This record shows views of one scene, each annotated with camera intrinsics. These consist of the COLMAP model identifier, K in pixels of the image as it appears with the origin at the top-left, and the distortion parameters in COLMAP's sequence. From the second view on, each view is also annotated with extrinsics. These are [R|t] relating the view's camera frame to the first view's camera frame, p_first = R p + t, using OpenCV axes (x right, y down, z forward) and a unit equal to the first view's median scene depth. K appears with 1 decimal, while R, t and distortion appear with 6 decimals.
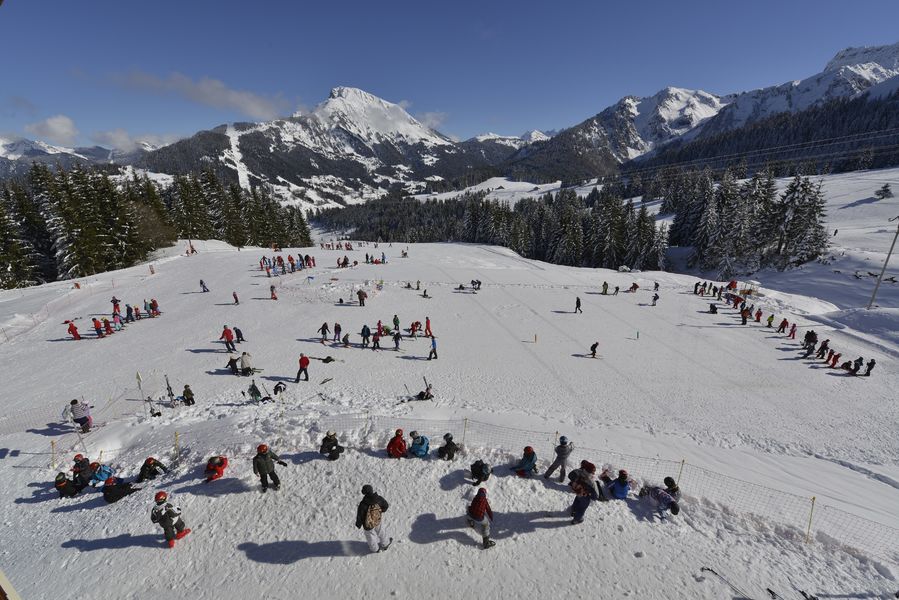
lens RADIAL K [[358.5, 0, 449.5], [0, 358.5, 300.0], [0, 0, 1]] dist [-0.015904, 0.000133]
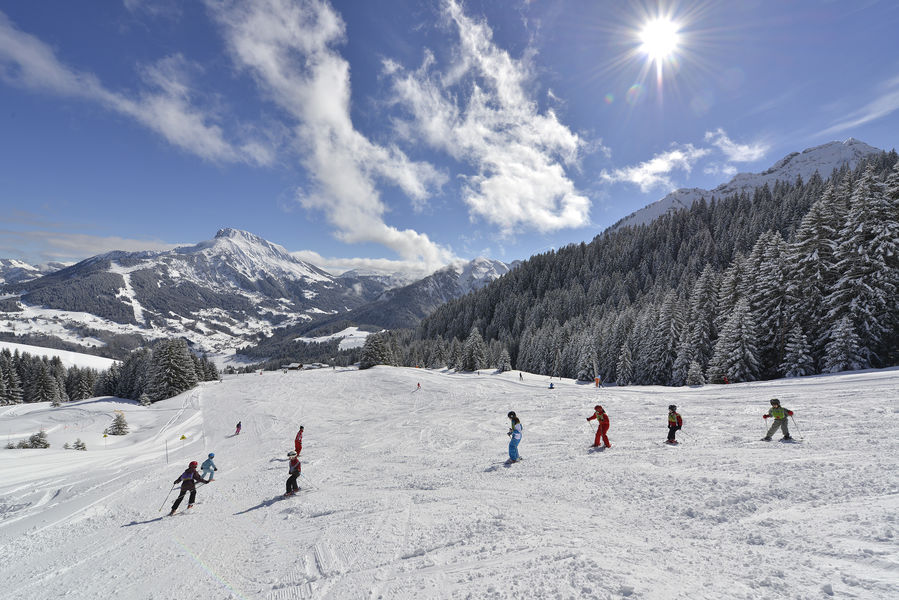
lens RADIAL K [[358.5, 0, 449.5], [0, 358.5, 300.0], [0, 0, 1]] dist [-0.015904, 0.000133]
pose [[0.947475, 0.024406, 0.318897, 0.006622], [0.080931, 0.946338, -0.312880, 0.040681], [-0.309420, 0.322255, 0.894657, -0.250157]]
